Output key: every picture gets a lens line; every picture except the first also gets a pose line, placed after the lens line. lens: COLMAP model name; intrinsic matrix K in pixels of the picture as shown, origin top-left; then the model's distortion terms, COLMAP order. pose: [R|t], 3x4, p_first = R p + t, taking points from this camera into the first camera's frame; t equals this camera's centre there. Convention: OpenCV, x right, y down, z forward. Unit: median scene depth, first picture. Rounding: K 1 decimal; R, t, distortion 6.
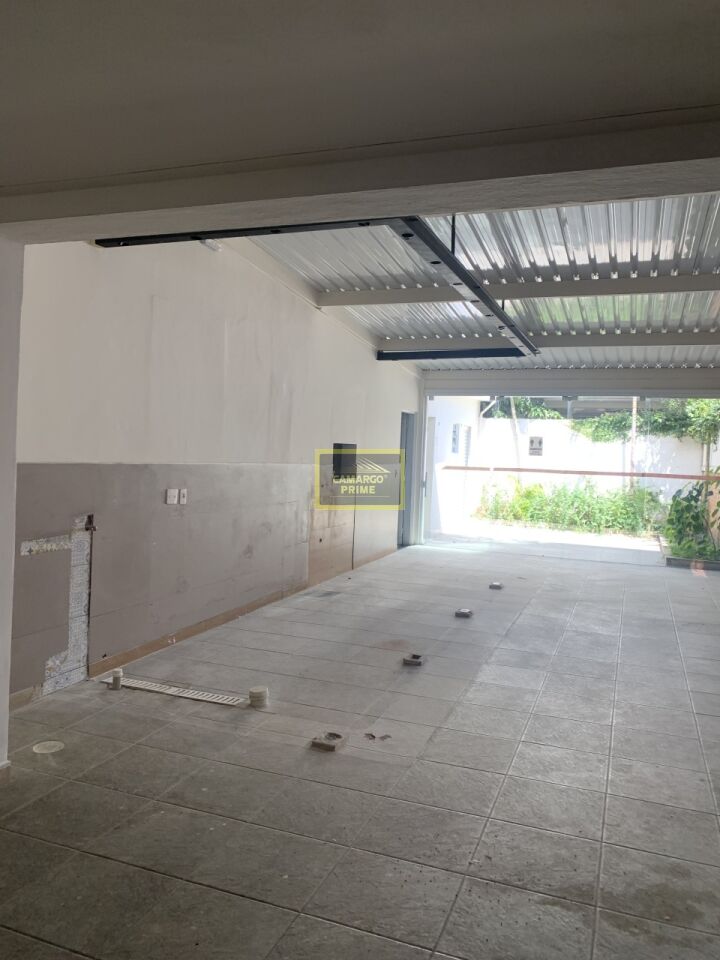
lens RADIAL K [[738.1, 0, 360.0], [0, 738.1, 480.0], [0, 0, 1]] dist [0.150021, -0.311121]
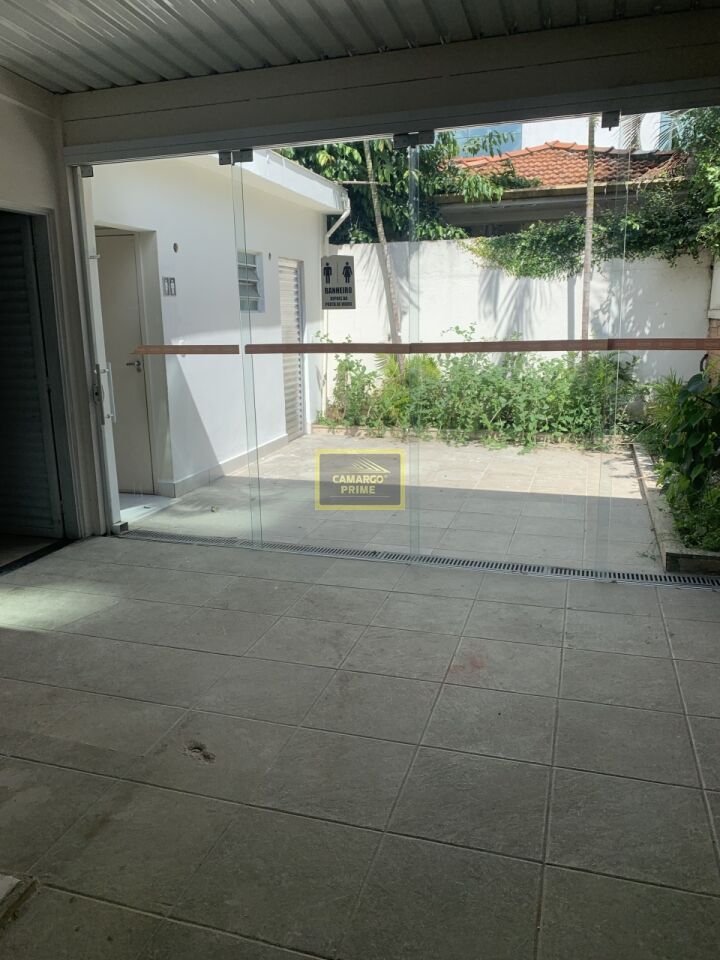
lens RADIAL K [[738.1, 0, 360.0], [0, 738.1, 480.0], [0, 0, 1]] dist [0.150021, -0.311121]
pose [[0.996667, -0.067877, 0.045248, 0.162254], [0.058608, 0.981624, 0.181605, -0.010665], [-0.056743, -0.178348, 0.982330, 0.439056]]
